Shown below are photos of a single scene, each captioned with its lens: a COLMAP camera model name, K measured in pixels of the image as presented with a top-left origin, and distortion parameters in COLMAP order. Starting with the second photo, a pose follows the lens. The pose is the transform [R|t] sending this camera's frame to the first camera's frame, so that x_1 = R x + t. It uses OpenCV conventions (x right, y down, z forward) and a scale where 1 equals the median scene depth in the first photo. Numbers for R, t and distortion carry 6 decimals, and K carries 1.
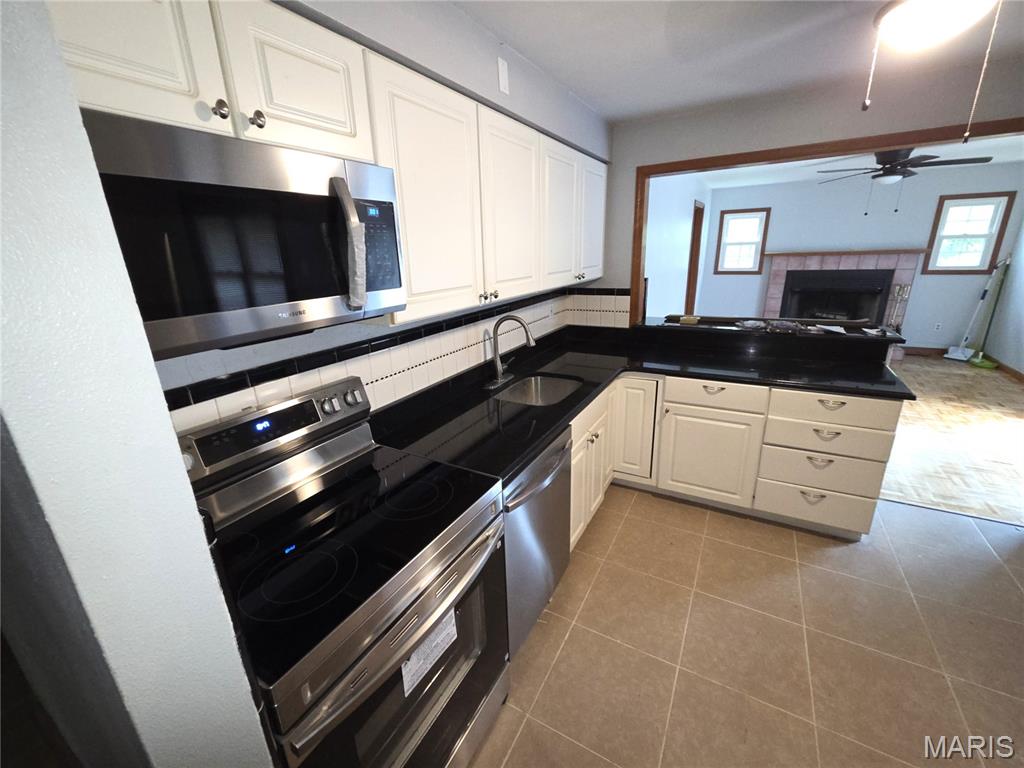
lens RADIAL K [[422.9, 0, 507.8], [0, 422.9, 385.5], [0, 0, 1]] dist [0.002803, -0.000512]
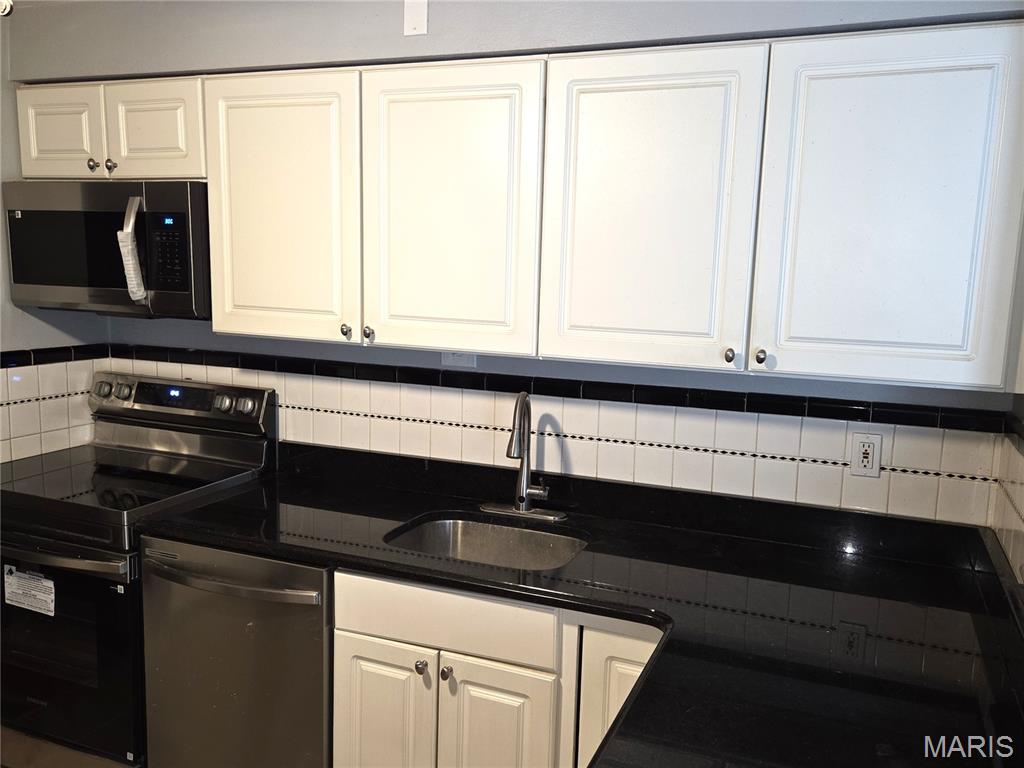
lens RADIAL K [[860.1, 0, 516.8], [0, 860.1, 388.3], [0, 0, 1]] dist [0.077056, -0.083900]
pose [[0.112401, 0.176310, -0.977896, 1.378732], [-0.337838, 0.932287, 0.129255, -0.402136], [0.934469, 0.315842, 0.164354, 1.074307]]
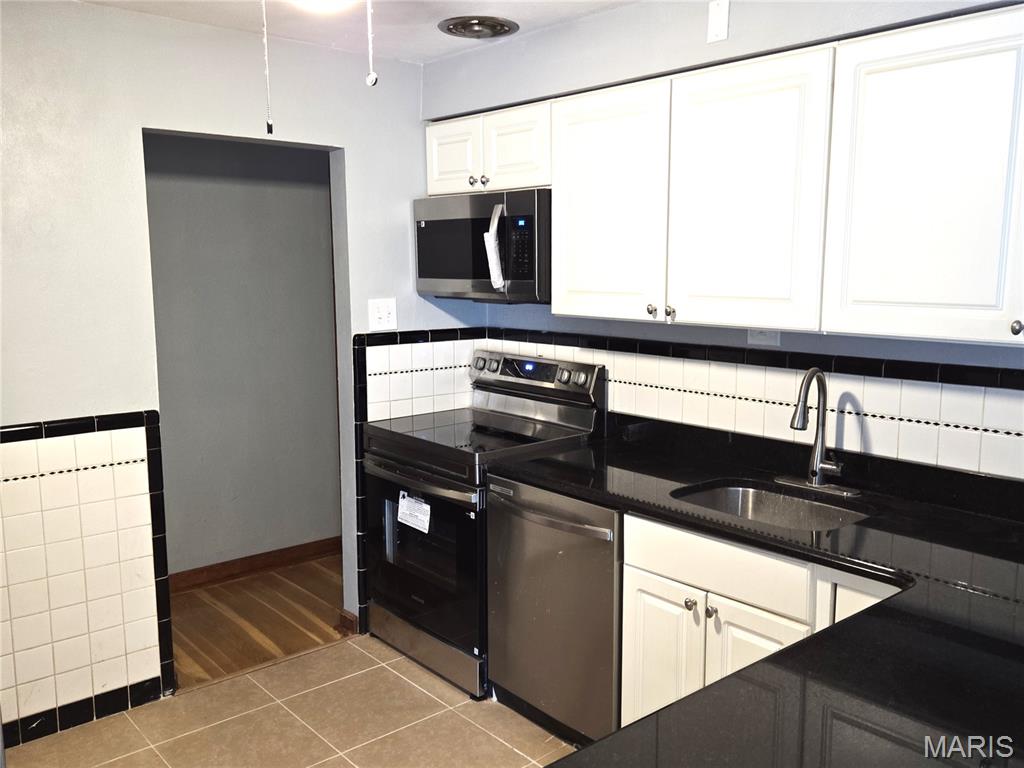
lens RADIAL K [[860.1, 0, 516.2], [0, 860.1, 388.3], [0, 0, 1]] dist [0.077056, -0.083900]
pose [[-0.335033, 0.168501, -0.927017, 1.540652], [-0.281667, 0.920975, 0.269200, -0.438774], [0.899120, 0.351301, -0.261096, 1.255698]]
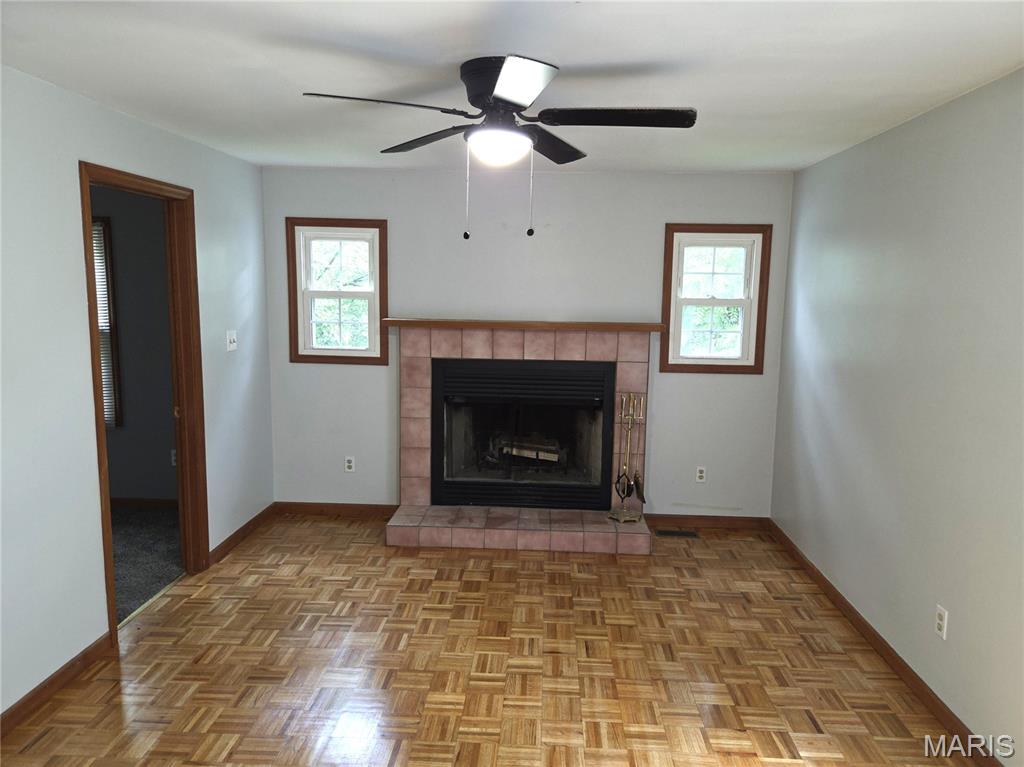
lens RADIAL K [[692.8, 0, 513.1], [0, 692.8, 387.4], [0, 0, 1]] dist [0.046833, -0.000980]
pose [[0.895465, -0.015079, 0.444877, 0.442296], [0.091713, 0.984233, -0.151243, -0.132632], [-0.435582, 0.176233, 0.882729, 0.346084]]
